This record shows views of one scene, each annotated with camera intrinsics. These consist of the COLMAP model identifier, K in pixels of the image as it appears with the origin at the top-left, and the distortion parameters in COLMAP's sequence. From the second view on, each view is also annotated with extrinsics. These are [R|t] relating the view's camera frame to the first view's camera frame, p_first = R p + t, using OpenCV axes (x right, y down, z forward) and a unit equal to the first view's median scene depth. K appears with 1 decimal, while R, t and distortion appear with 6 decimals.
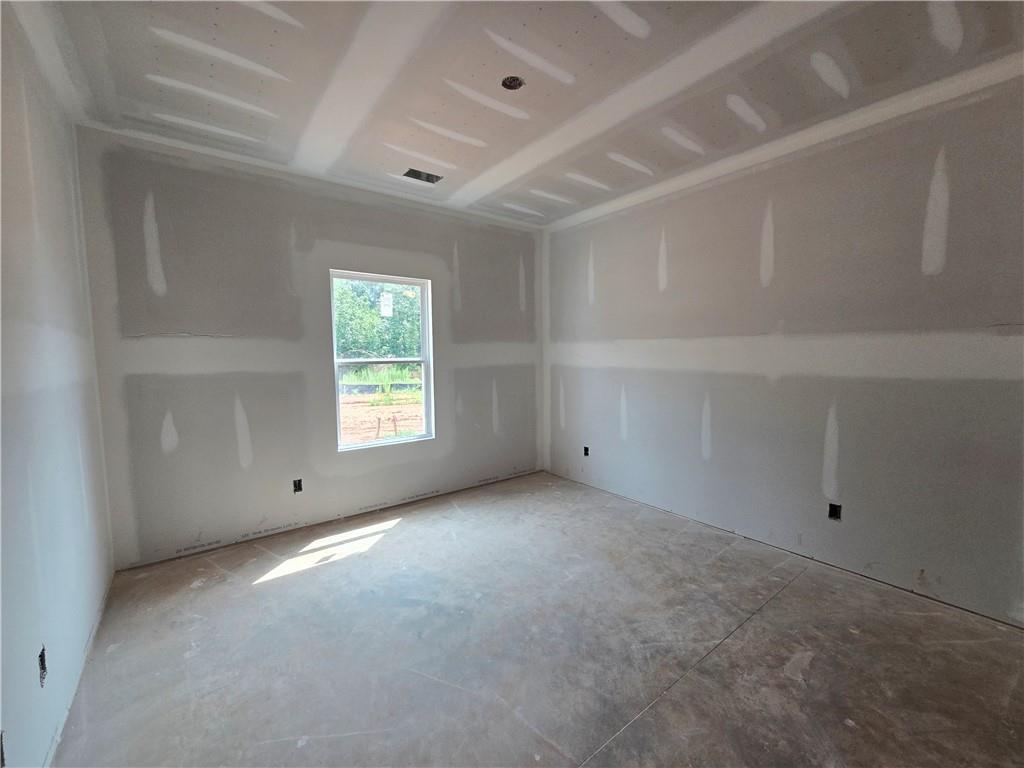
lens RADIAL K [[419.9, 0, 513.8], [0, 419.9, 383.3], [0, 0, 1]] dist [-0.003004, 0.003185]
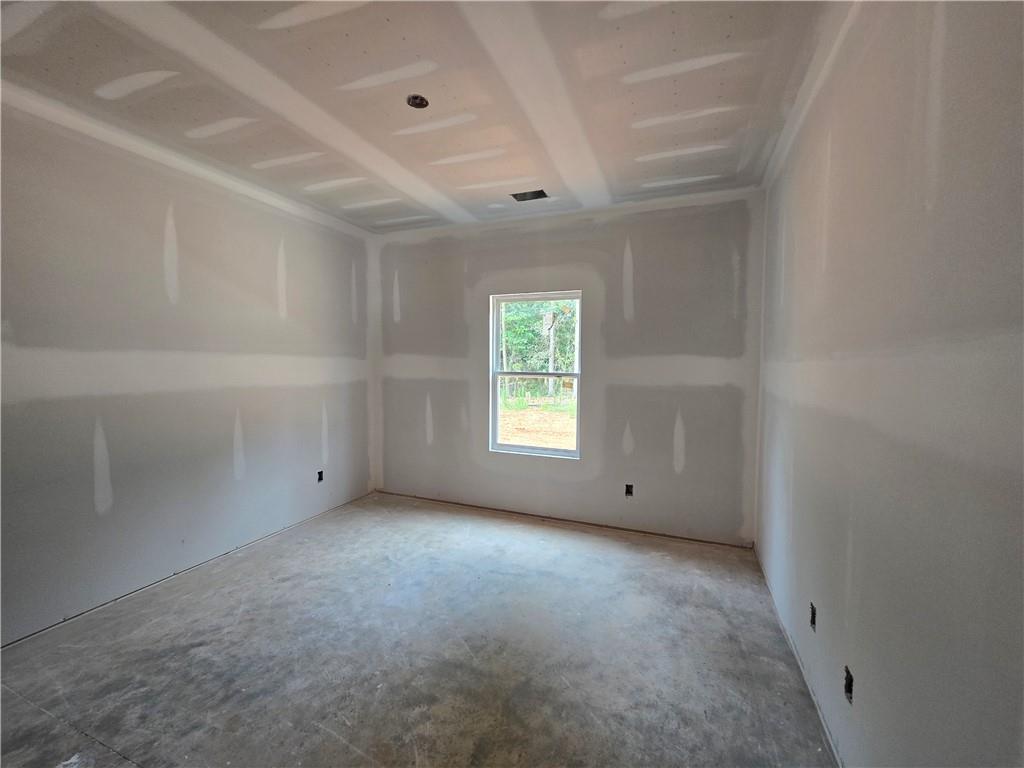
lens RADIAL K [[419.9, 0, 513.8], [0, 419.9, 383.3], [0, 0, 1]] dist [-0.003004, 0.003185]
pose [[0.479277, 0.054977, -0.875940, 0.604108], [-0.086544, 0.996133, 0.015168, -0.042010], [0.873387, 0.068537, 0.482181, 0.443414]]
